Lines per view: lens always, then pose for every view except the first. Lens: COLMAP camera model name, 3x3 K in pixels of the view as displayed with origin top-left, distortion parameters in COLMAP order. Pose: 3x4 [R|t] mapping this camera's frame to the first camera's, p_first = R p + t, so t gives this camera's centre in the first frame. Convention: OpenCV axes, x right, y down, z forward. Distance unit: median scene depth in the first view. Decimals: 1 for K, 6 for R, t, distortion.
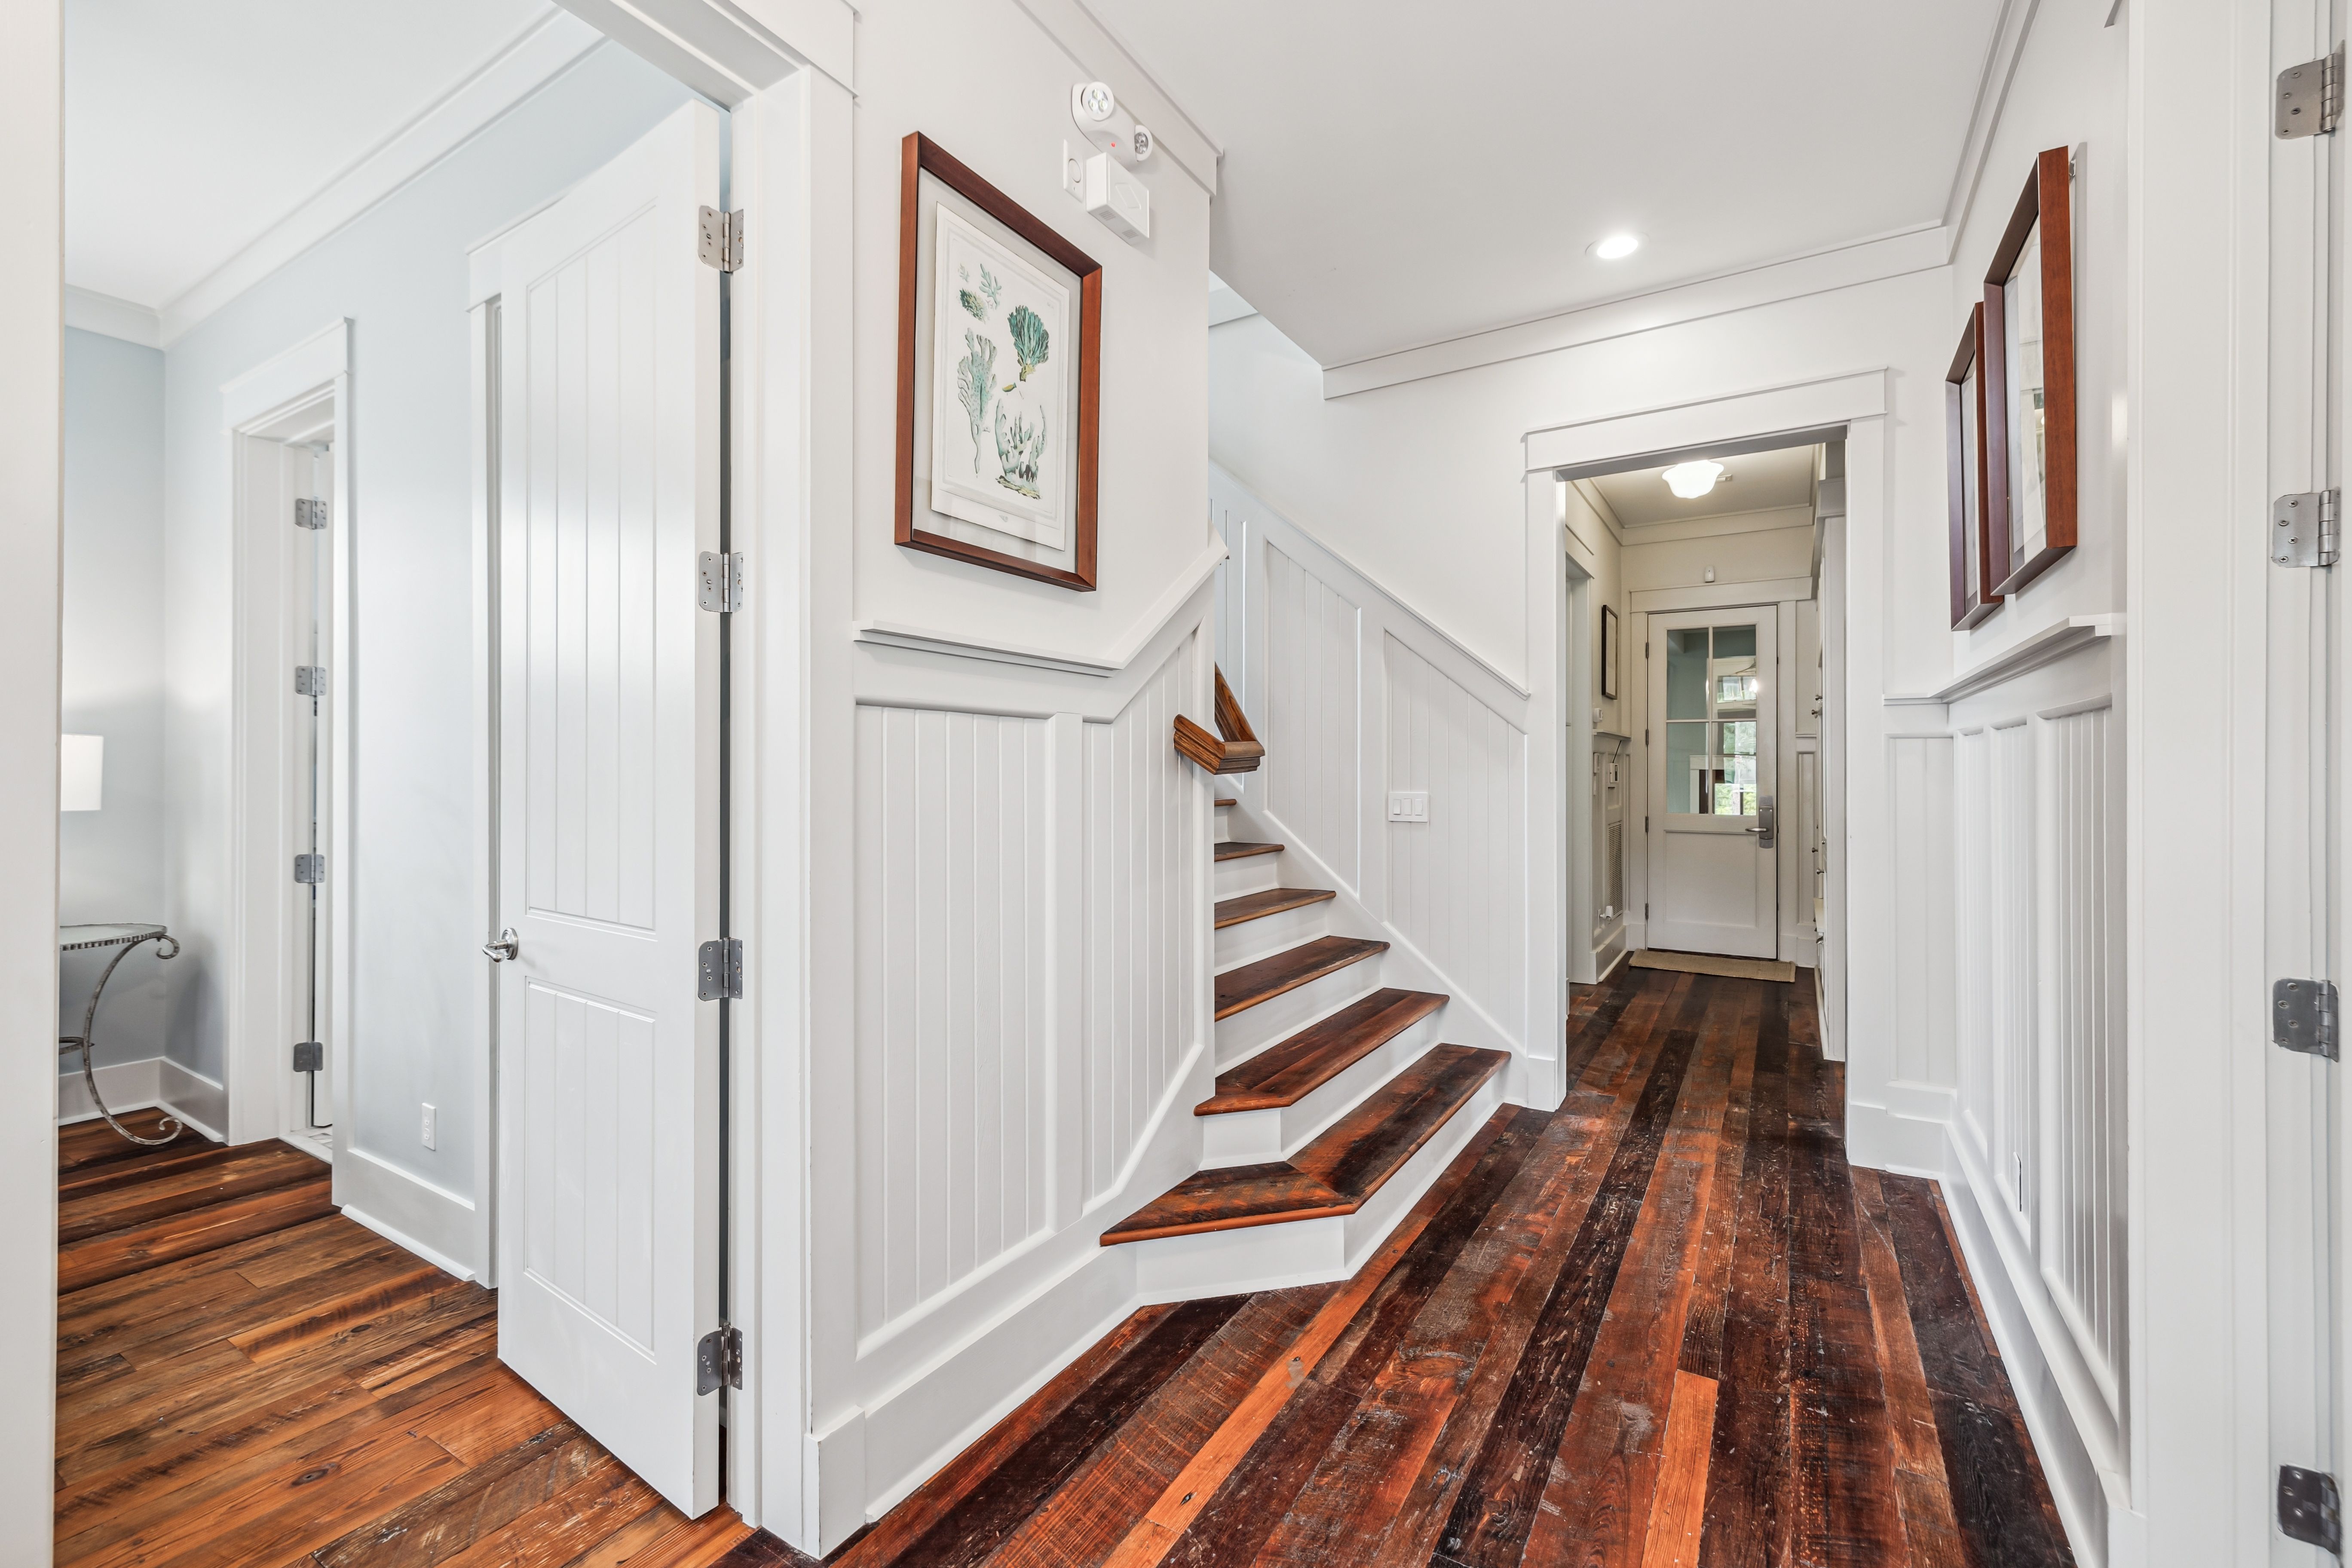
lens RADIAL K [[986.2, 0, 1184.4], [0, 986.2, 764.1], [0, 0, 1]] dist [0.005052, 0.000689]
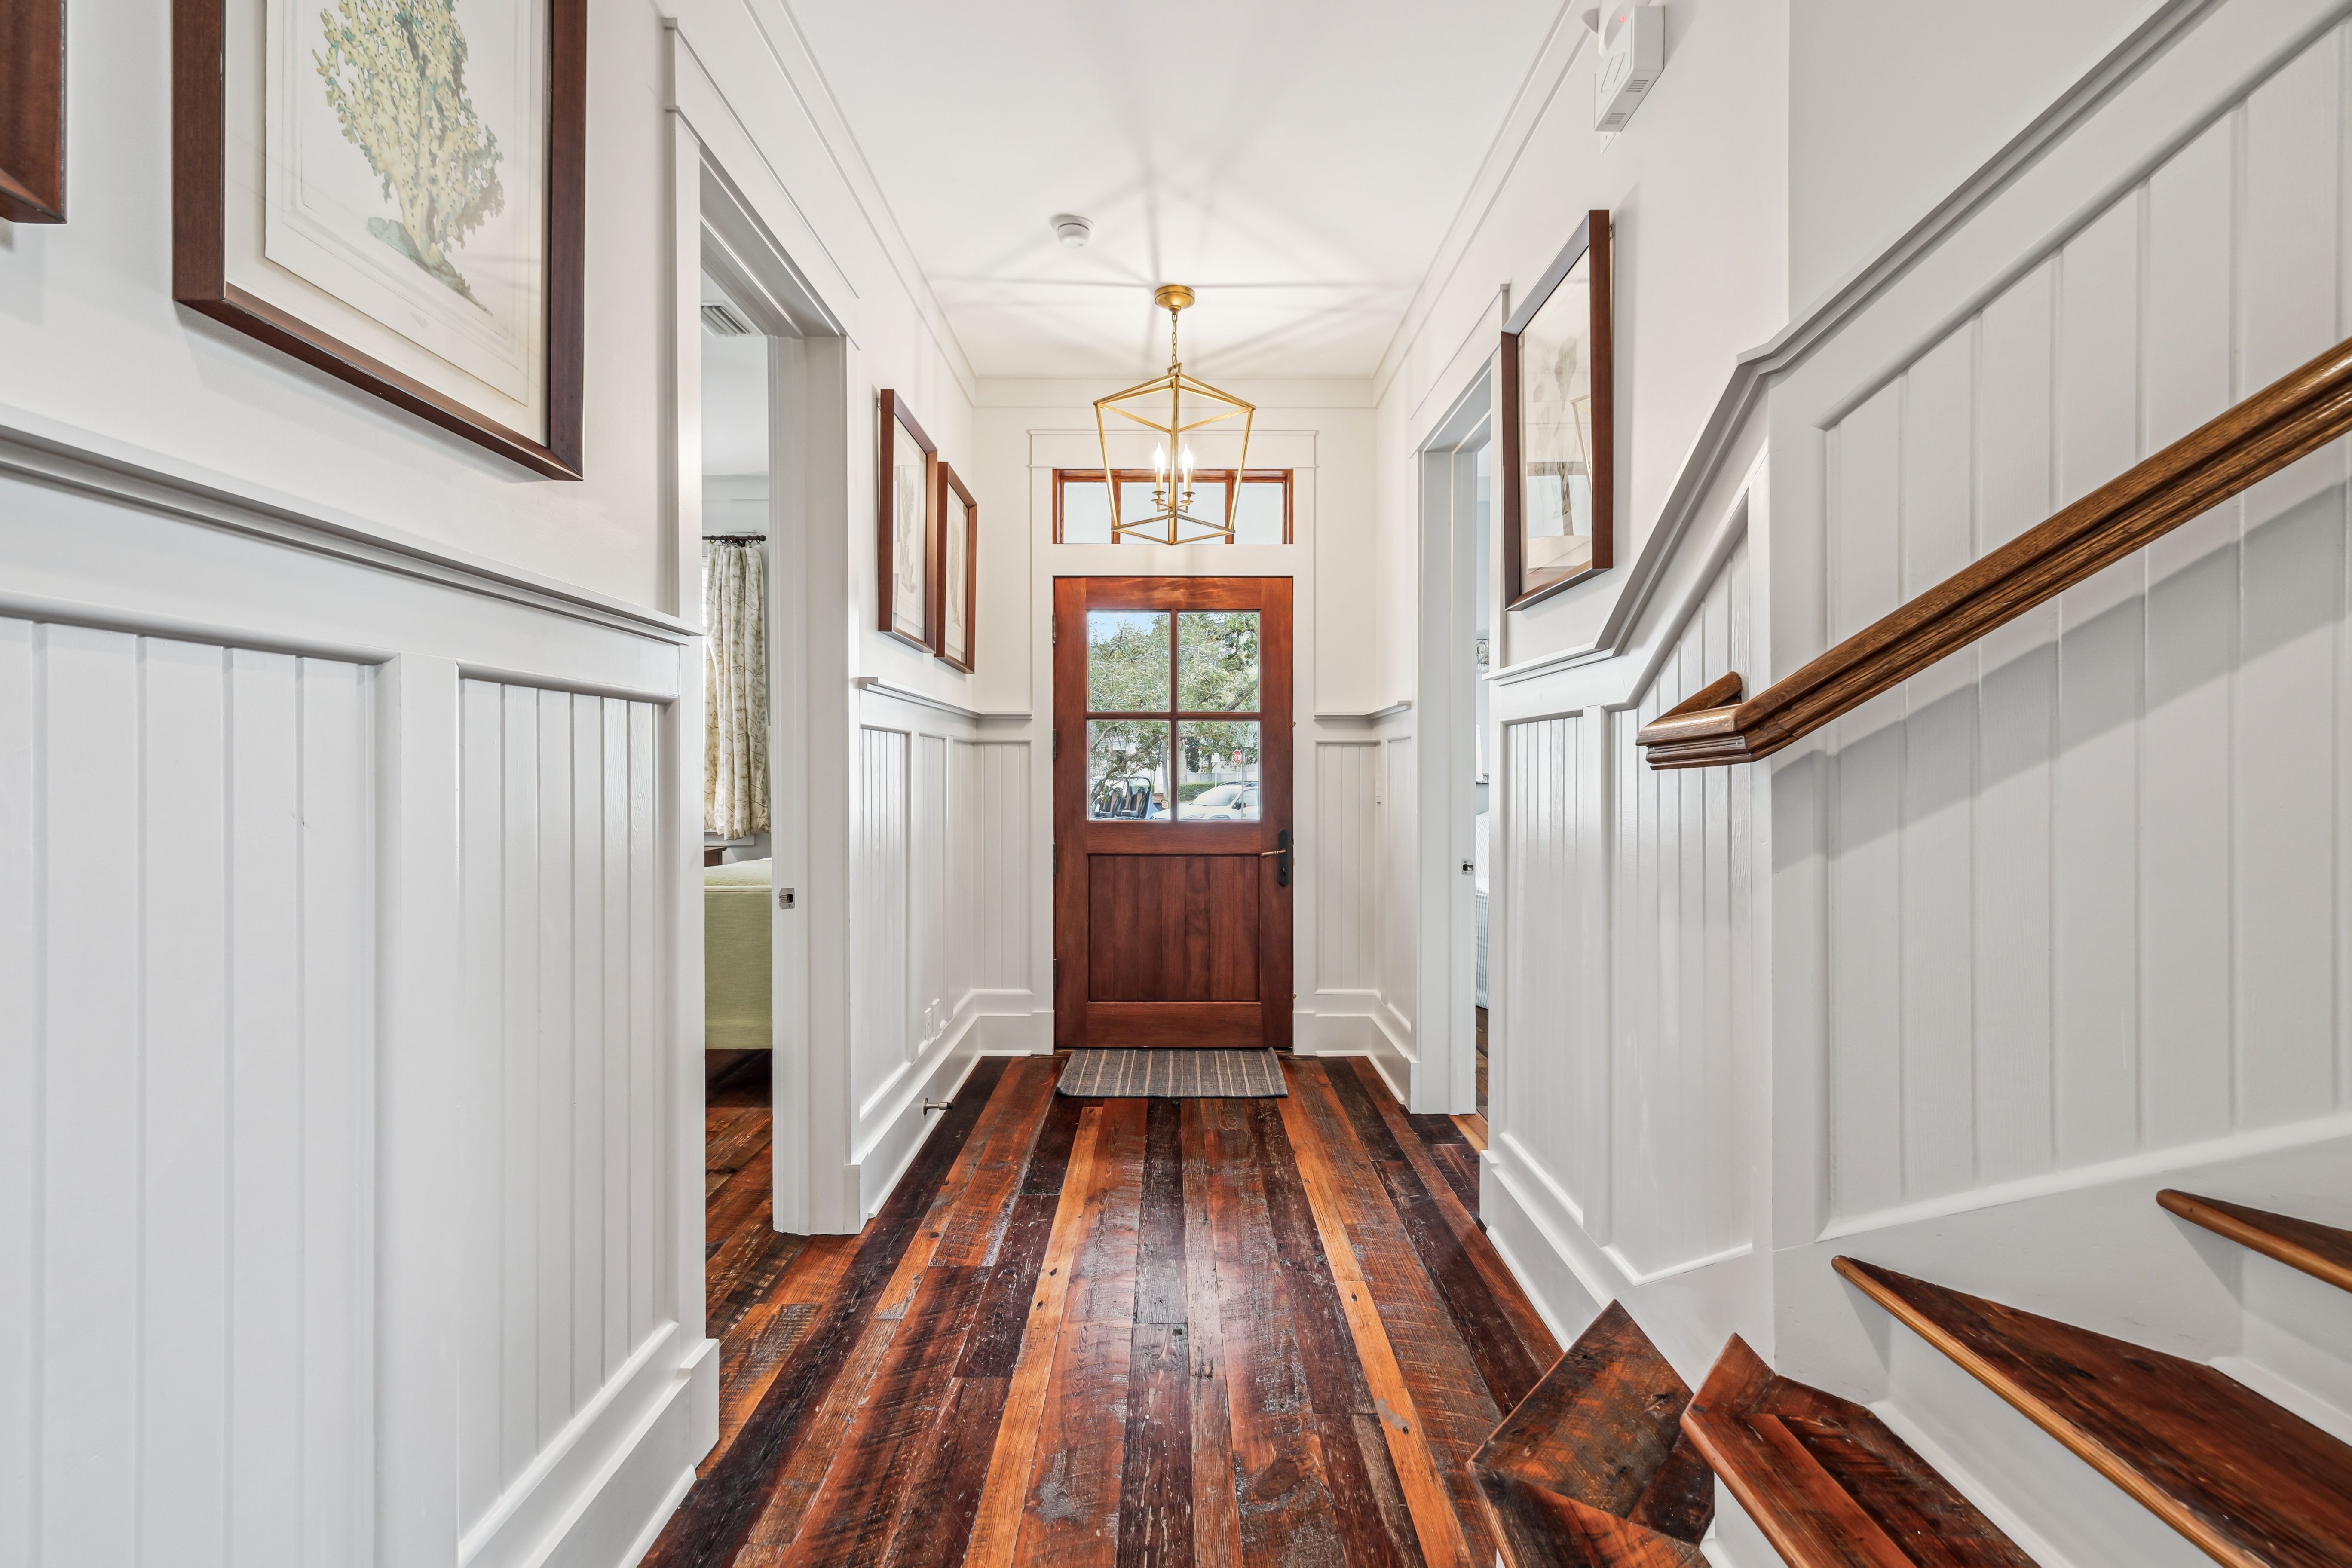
lens RADIAL K [[986.2, 0, 1173.1], [0, 986.2, 772.5], [0, 0, 1]] dist [0.005052, 0.000689]
pose [[-0.852827, 0.001276, -0.522192, 0.776998], [0.004954, 0.999972, -0.005646, 0.016081], [0.522170, -0.007402, -0.852809, 1.701698]]
